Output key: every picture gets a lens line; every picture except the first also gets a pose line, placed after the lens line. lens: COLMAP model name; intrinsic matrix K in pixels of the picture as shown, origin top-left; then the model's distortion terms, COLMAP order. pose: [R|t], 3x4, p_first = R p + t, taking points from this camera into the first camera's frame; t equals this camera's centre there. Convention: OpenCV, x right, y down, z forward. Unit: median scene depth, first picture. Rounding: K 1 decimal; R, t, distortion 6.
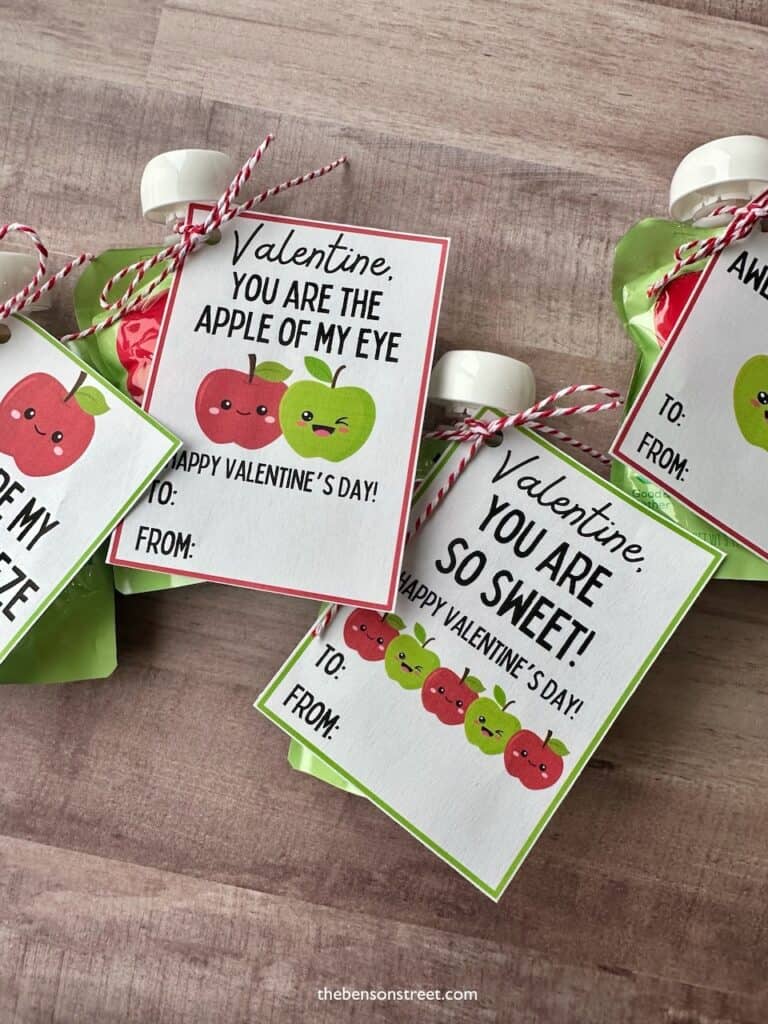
lens RADIAL K [[724.0, 0, 326.6], [0, 724.0, 486.1], [0, 0, 1]] dist [-0.013561, 0.005470]
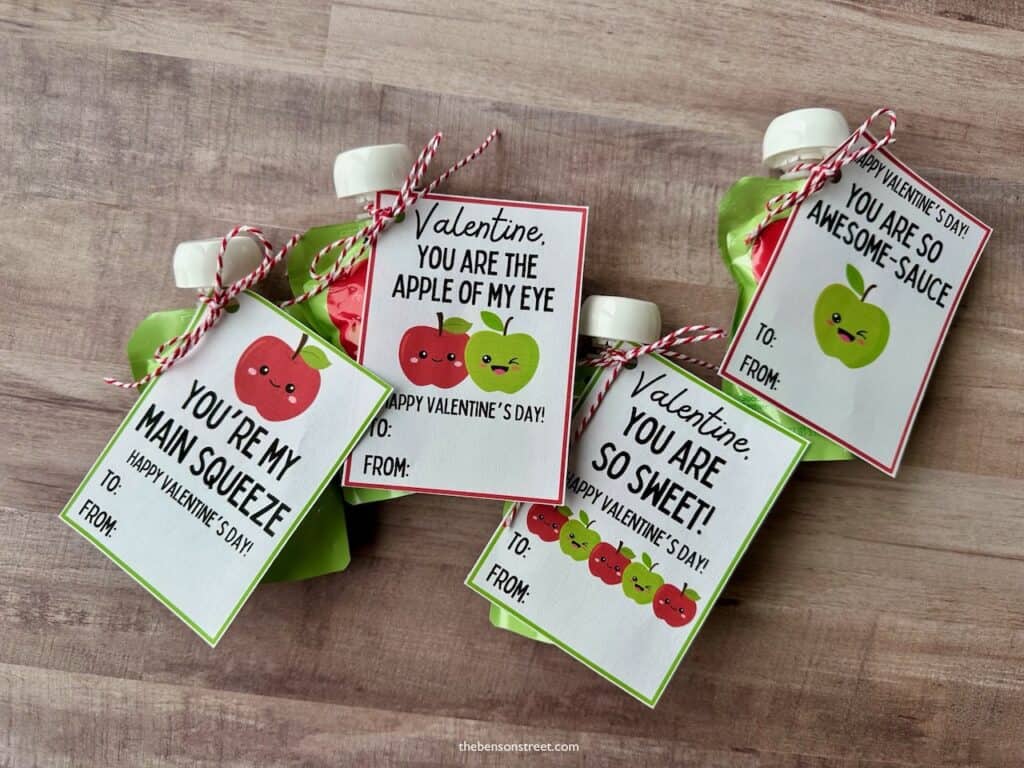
lens RADIAL K [[739.0, 0, 508.7], [0, 739.0, 383.7], [0, 0, 1]] dist [0.172708, -0.475895]
pose [[0.996214, -0.074793, 0.044324, -0.049127], [0.070899, 0.993965, 0.083712, -0.159577], [-0.050317, -0.080253, 0.995504, -0.321370]]
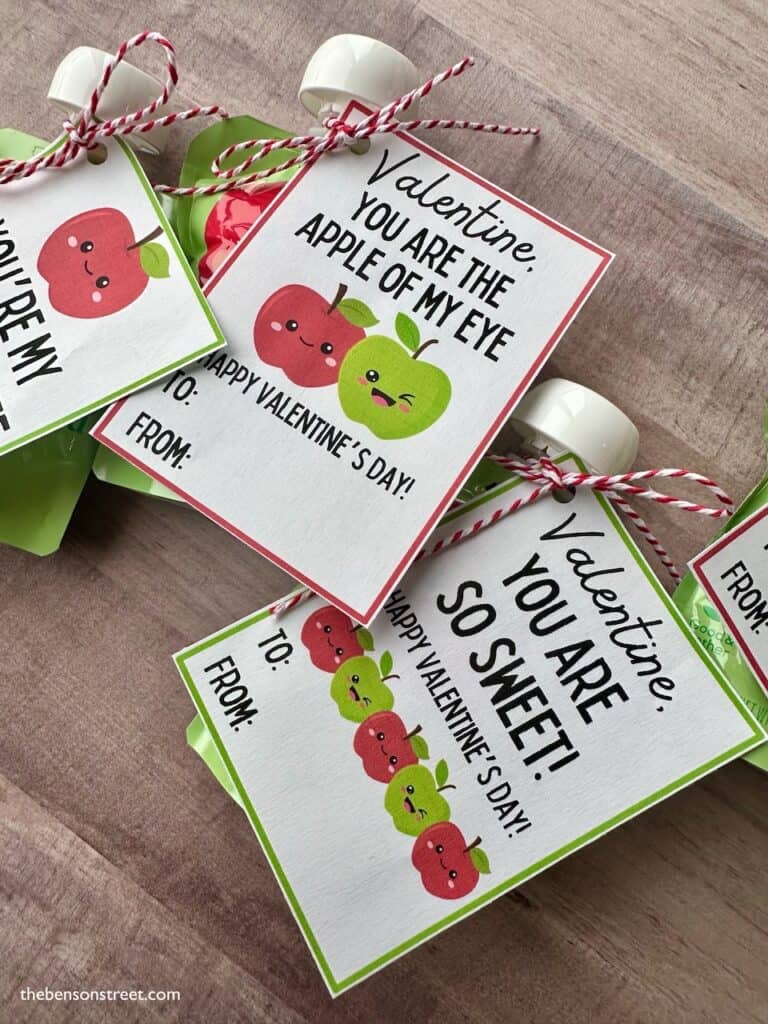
lens RADIAL K [[724.0, 0, 326.6], [0, 724.0, 486.1], [0, 0, 1]] dist [-0.013561, 0.005470]
pose [[0.906761, 0.417080, -0.061878, 0.030892], [-0.417086, 0.908768, 0.013441, 0.031759], [0.061838, 0.013621, 0.997993, 0.147191]]
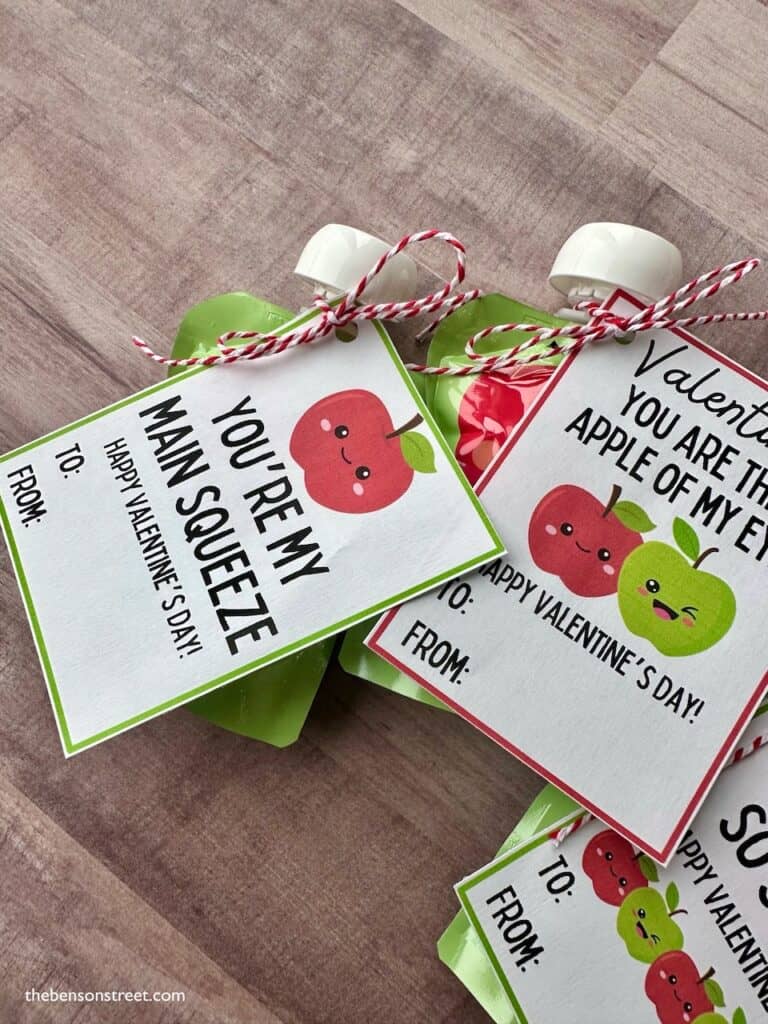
lens RADIAL K [[724.0, 0, 326.6], [0, 724.0, 486.1], [0, 0, 1]] dist [-0.013561, 0.005470]
pose [[0.894665, 0.439479, -0.080203, -0.337725], [-0.441451, 0.897251, -0.007838, -0.028693], [0.068518, 0.042418, 0.996748, 0.153421]]
